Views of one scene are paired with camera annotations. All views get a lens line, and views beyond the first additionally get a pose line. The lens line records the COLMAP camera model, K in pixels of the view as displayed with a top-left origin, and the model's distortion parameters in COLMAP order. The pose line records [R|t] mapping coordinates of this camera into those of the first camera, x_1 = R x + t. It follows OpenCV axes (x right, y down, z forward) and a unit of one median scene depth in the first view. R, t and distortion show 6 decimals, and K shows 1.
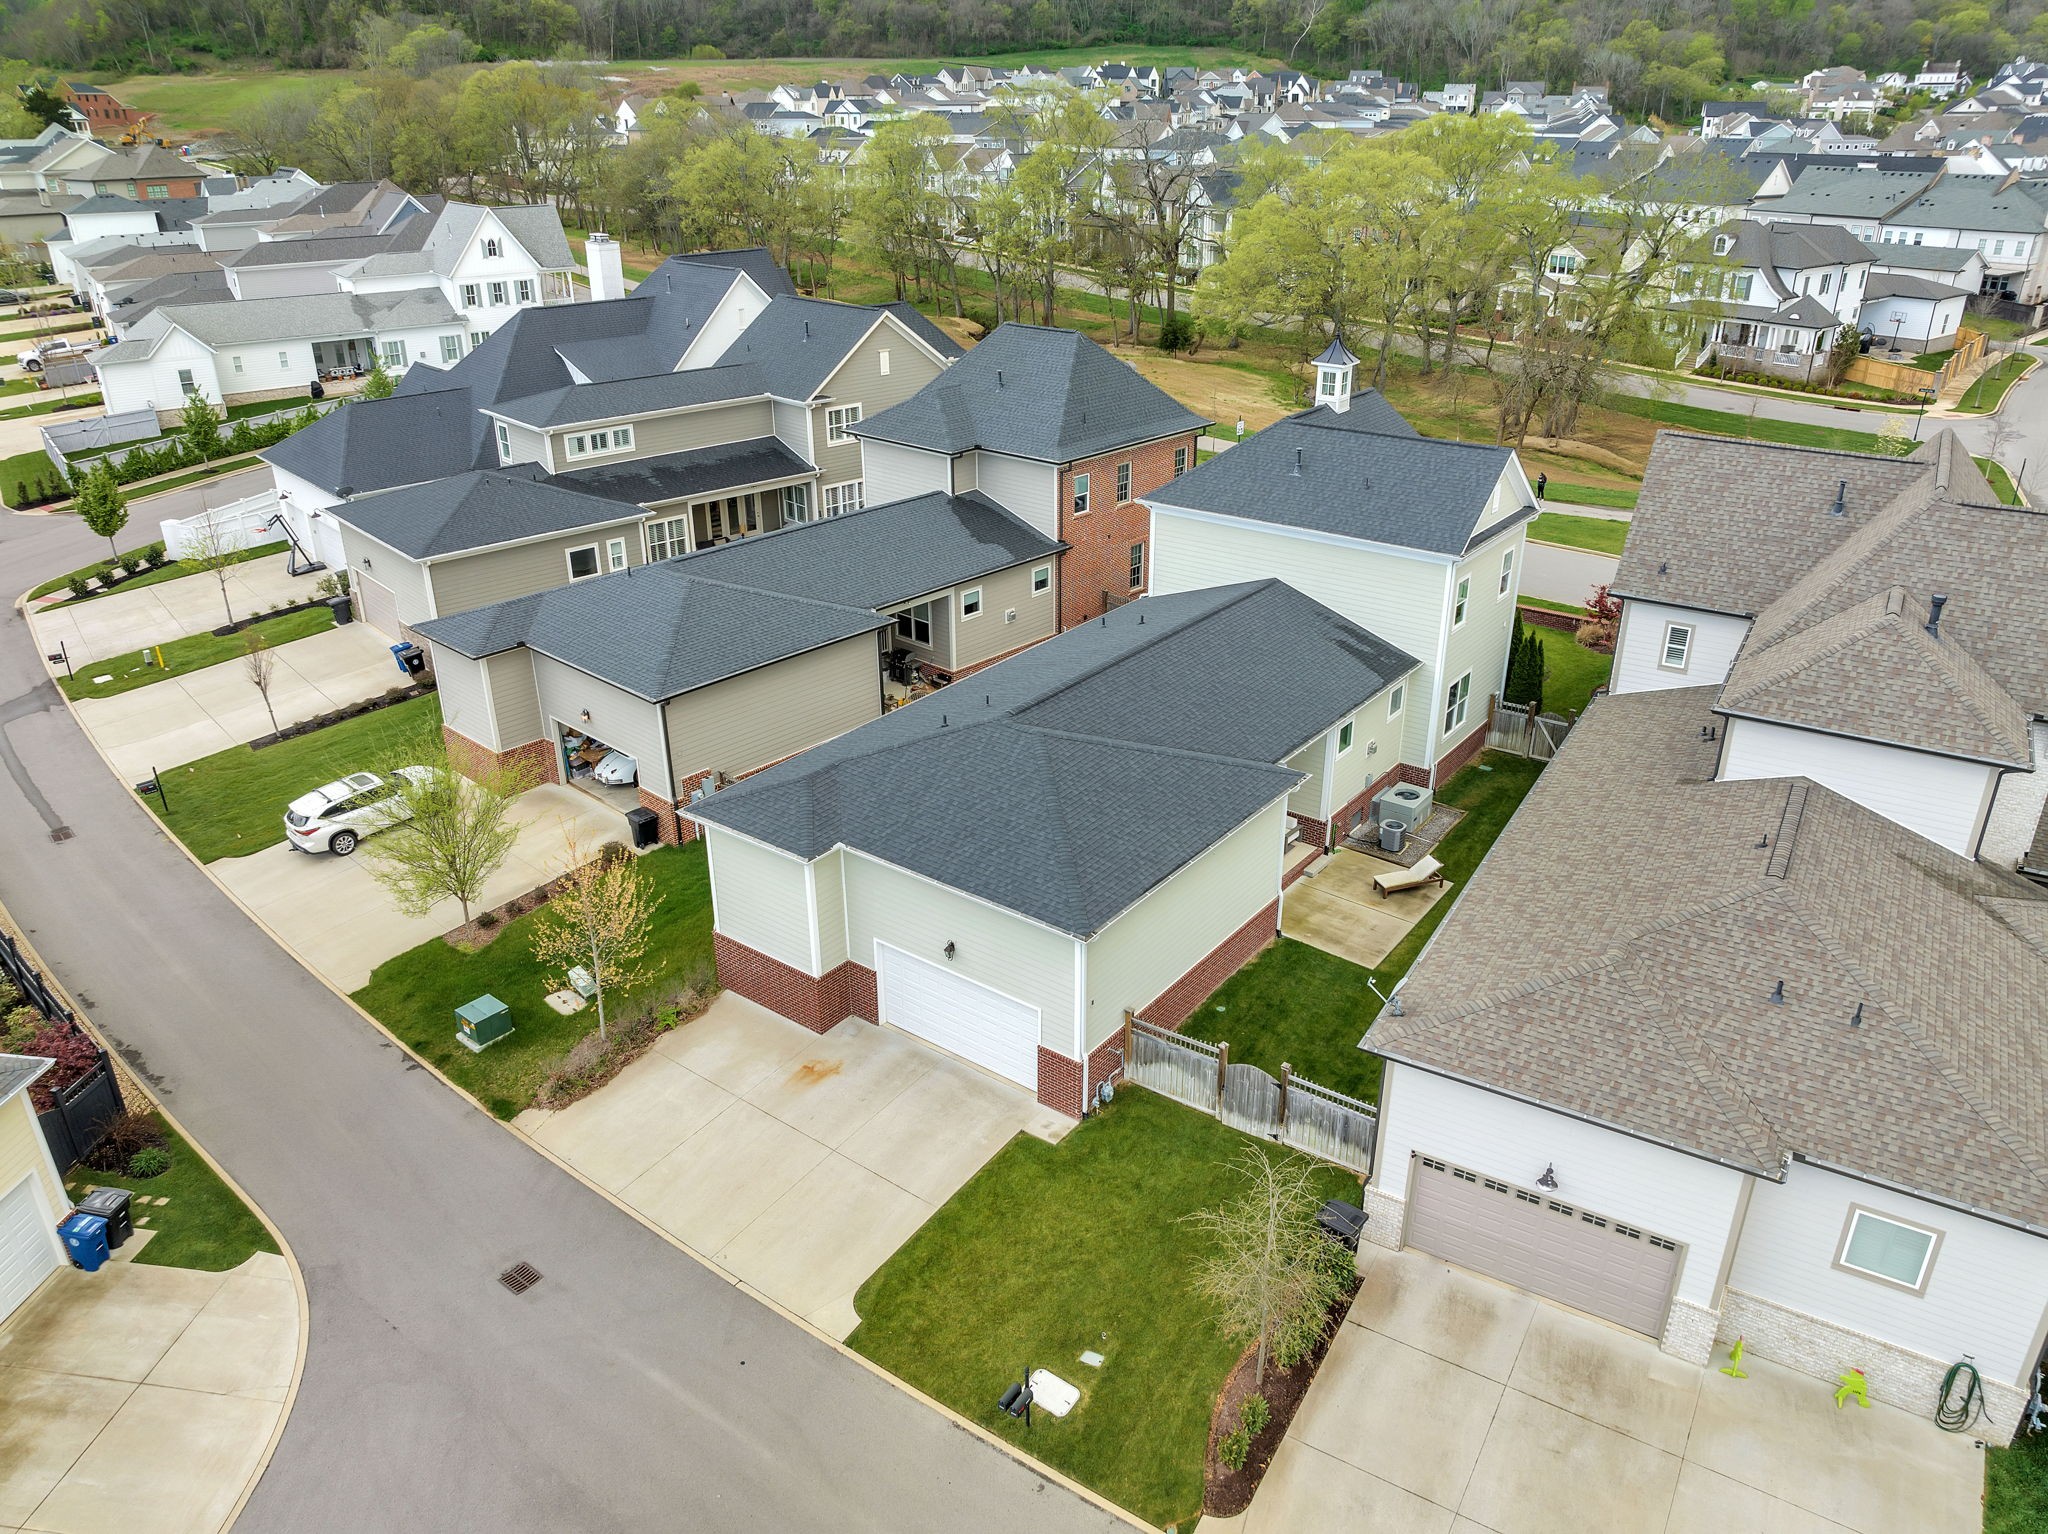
lens RADIAL K [[1425.3, 0, 1030.9], [0, 1425.3, 768.0], [0, 0, 1]] dist [-0.048945, 0.023727]
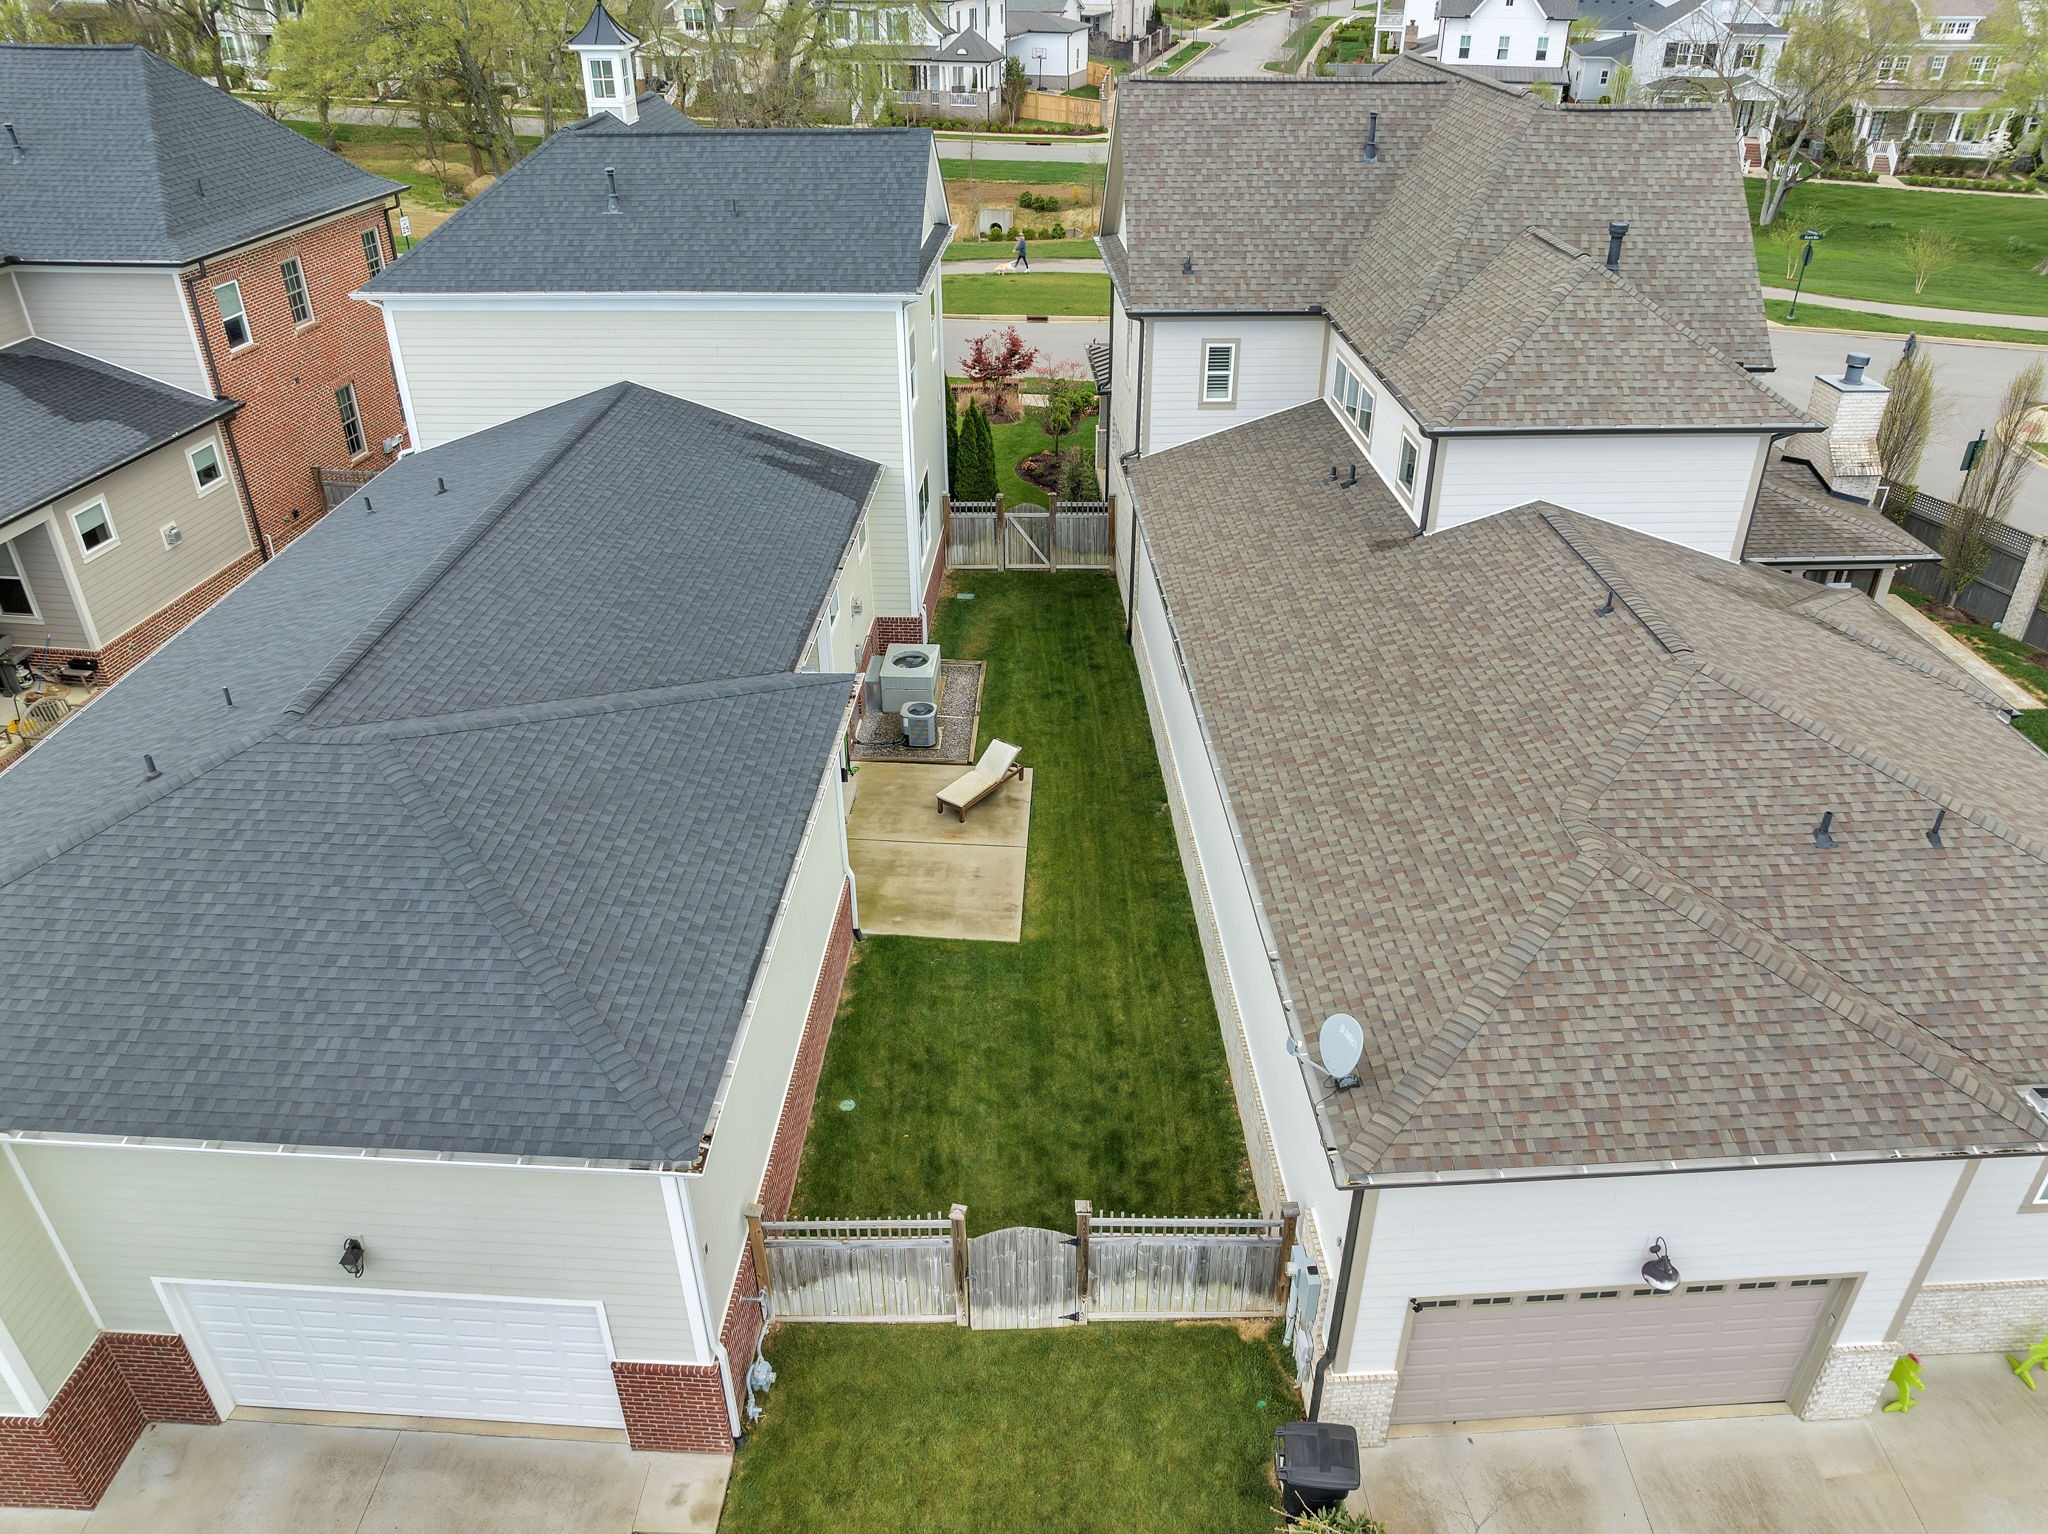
lens RADIAL K [[1425.3, 0, 1020.2], [0, 1425.3, 761.0], [0, 0, 1]] dist [-0.048945, 0.023727]
pose [[0.826556, -0.288558, 0.483260, -0.040179], [0.236896, 0.957186, 0.166361, -0.037858], [-0.510574, -0.023024, 0.859525, 0.393443]]
